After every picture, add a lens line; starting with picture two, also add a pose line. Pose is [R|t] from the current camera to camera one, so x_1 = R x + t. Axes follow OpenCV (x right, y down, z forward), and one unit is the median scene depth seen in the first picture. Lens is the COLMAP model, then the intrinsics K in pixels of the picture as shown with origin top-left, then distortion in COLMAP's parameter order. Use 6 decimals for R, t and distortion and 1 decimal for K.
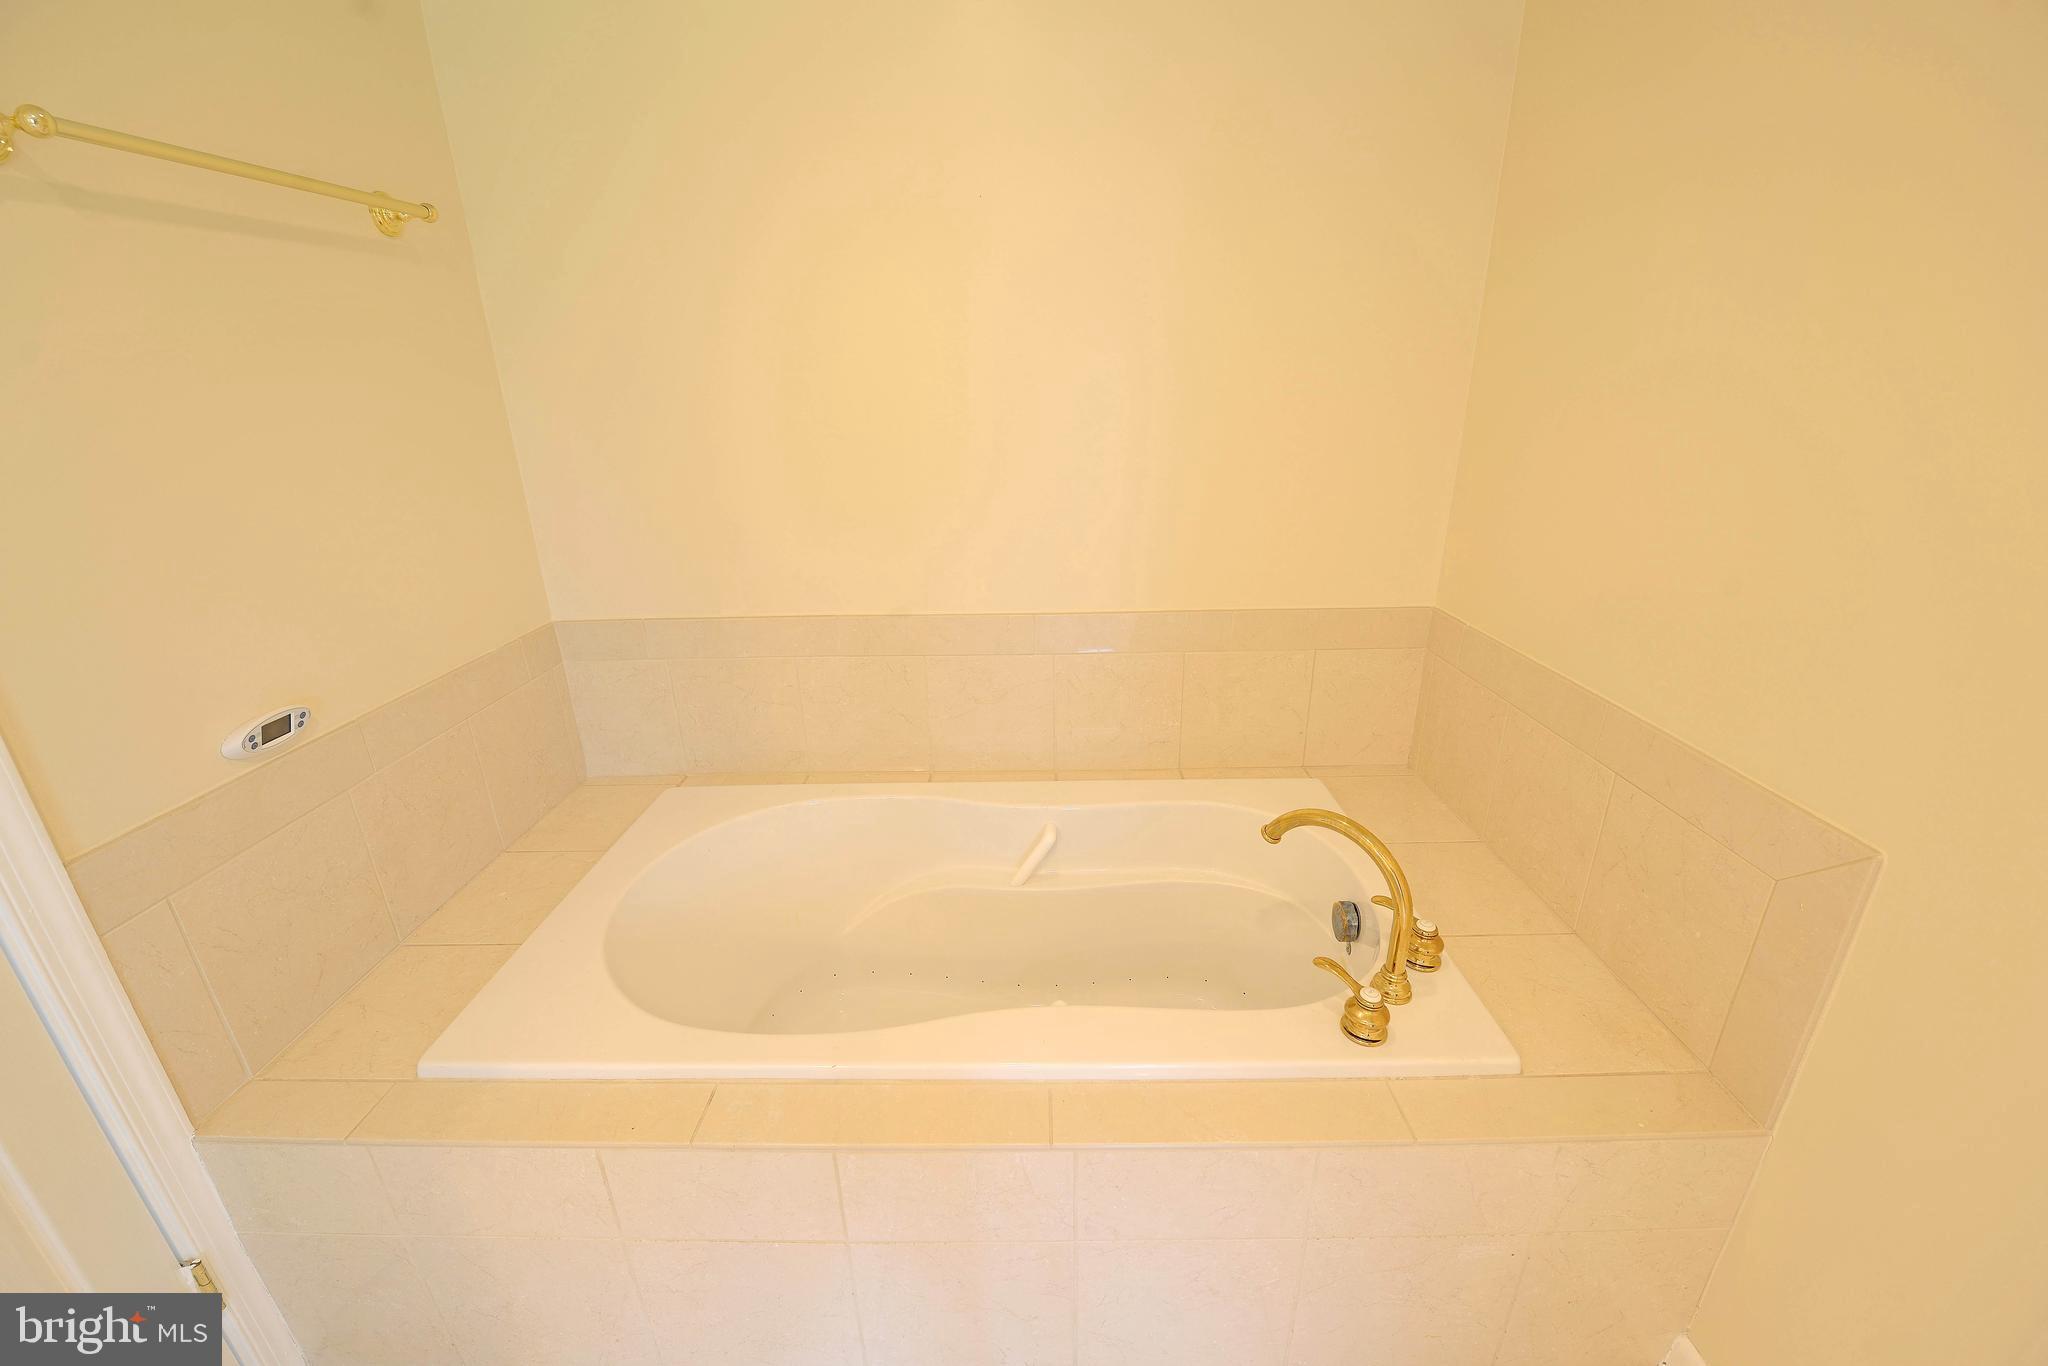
lens RADIAL K [[848.6, 0, 1031.4], [0, 848.6, 675.8], [0, 0, 1]] dist [-0.019213, -0.000853]
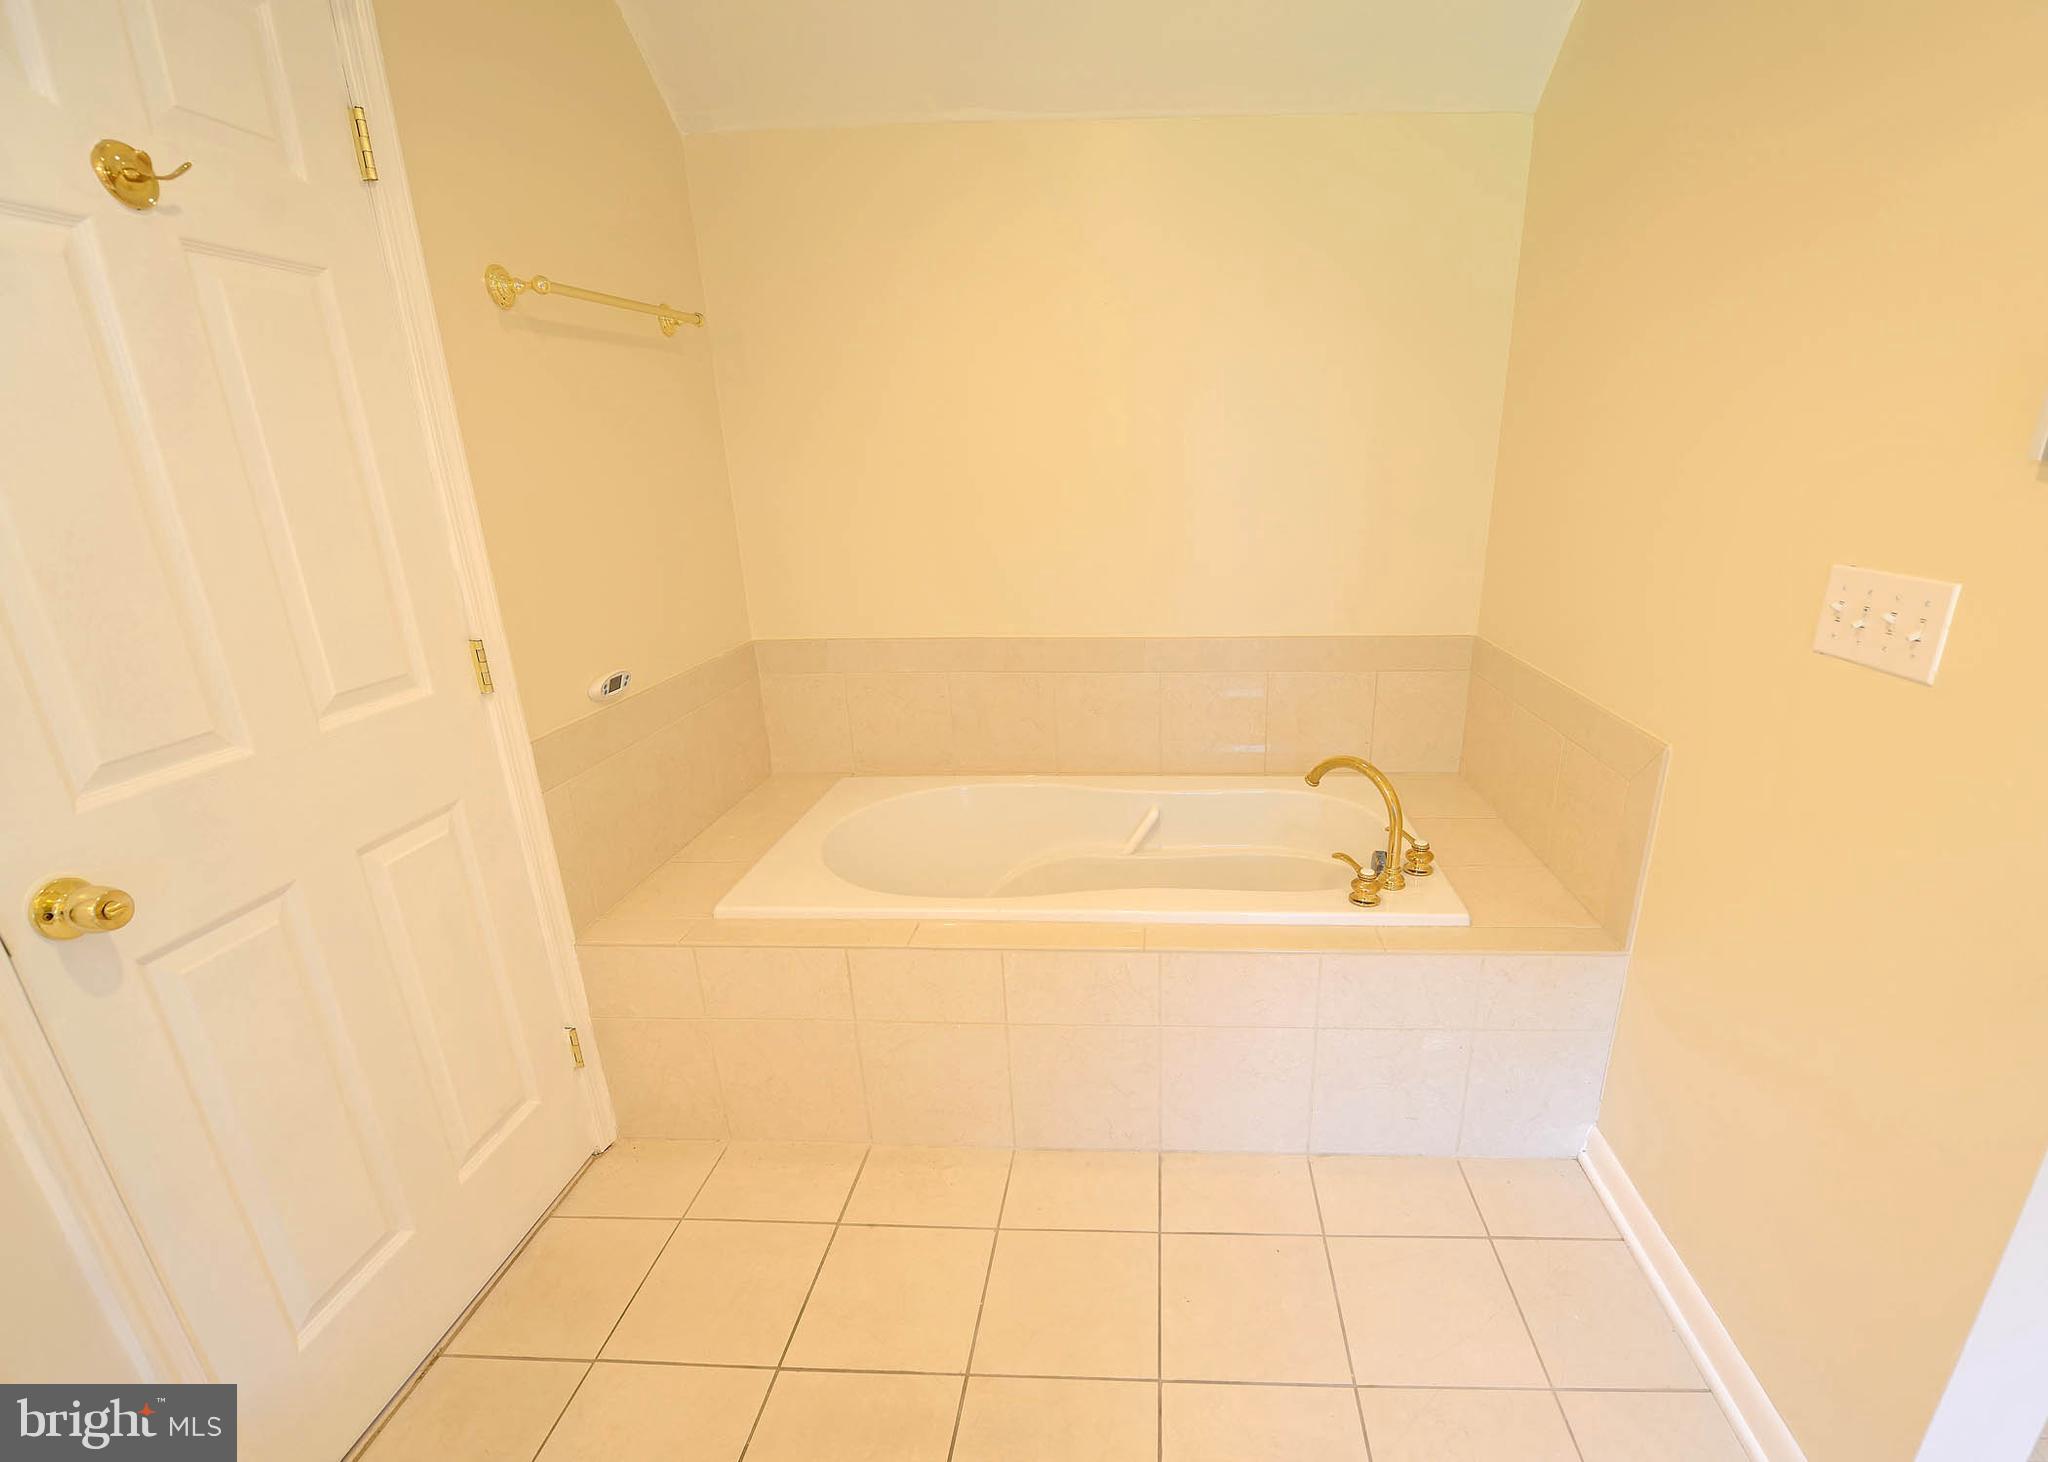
lens RADIAL K [[848.2, 0, 1113.0], [0, 848.2, 736.4], [0, 0, 1]] dist [-0.016311, -0.001862]
pose [[0.999024, 0.019905, -0.039438, 0.014706], [-0.020173, 0.999776, -0.006398, 0.137931], [0.039302, 0.007187, 0.999202, -0.397838]]
